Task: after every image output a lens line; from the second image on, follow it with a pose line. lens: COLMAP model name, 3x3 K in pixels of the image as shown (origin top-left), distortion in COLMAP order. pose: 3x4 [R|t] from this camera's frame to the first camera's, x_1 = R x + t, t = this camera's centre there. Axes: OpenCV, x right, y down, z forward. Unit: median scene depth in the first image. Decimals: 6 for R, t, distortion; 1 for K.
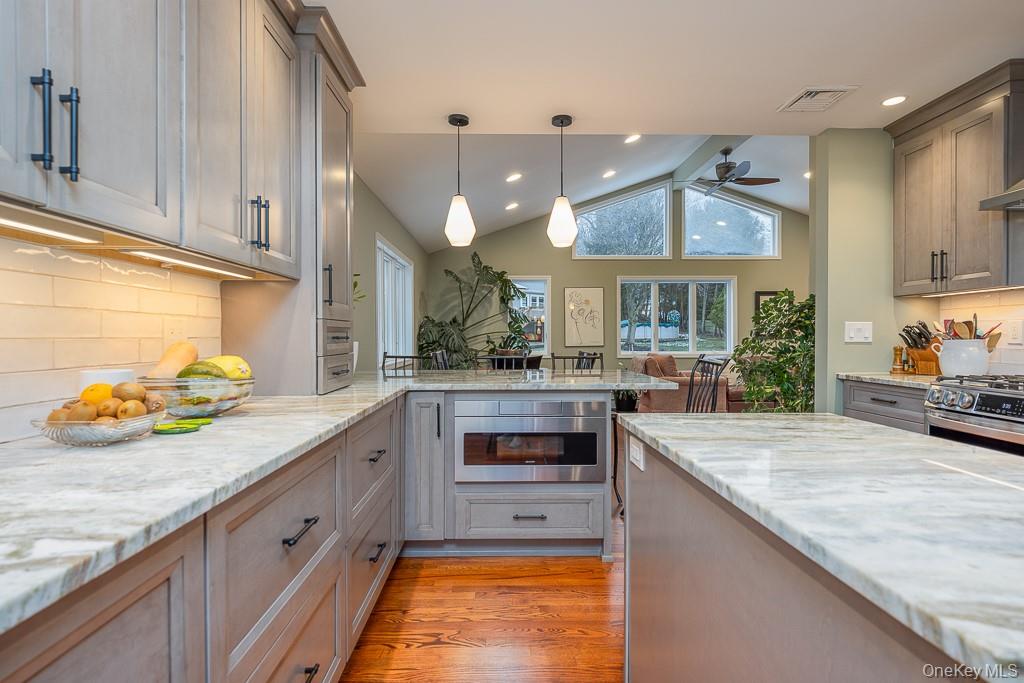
lens RADIAL K [[511.1, 0, 512.0], [0, 511.1, 341.5], [0, 0, 1]] dist [0.003793, 0.000478]
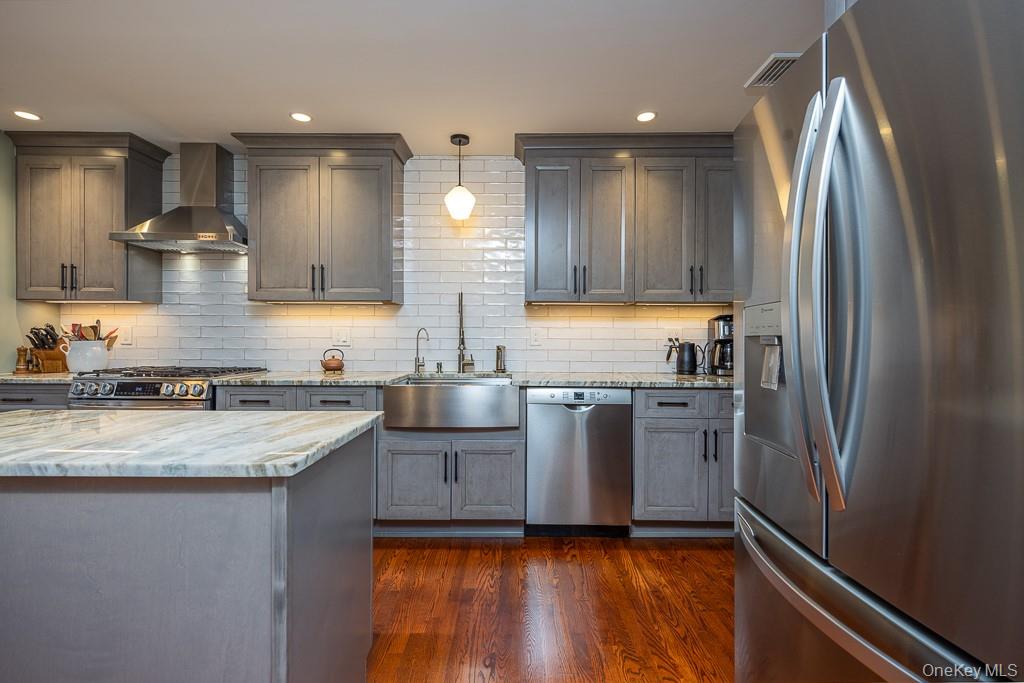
lens RADIAL K [[466.1, 0, 512.0], [0, 466.1, 341.5], [0, 0, 1]] dist [0.000676, 0.000009]
pose [[0.023085, -0.000327, 0.999733, -0.196937], [0.002779, 0.999996, 0.000263, 0.000491], [-0.999730, 0.002772, 0.023085, -0.023264]]
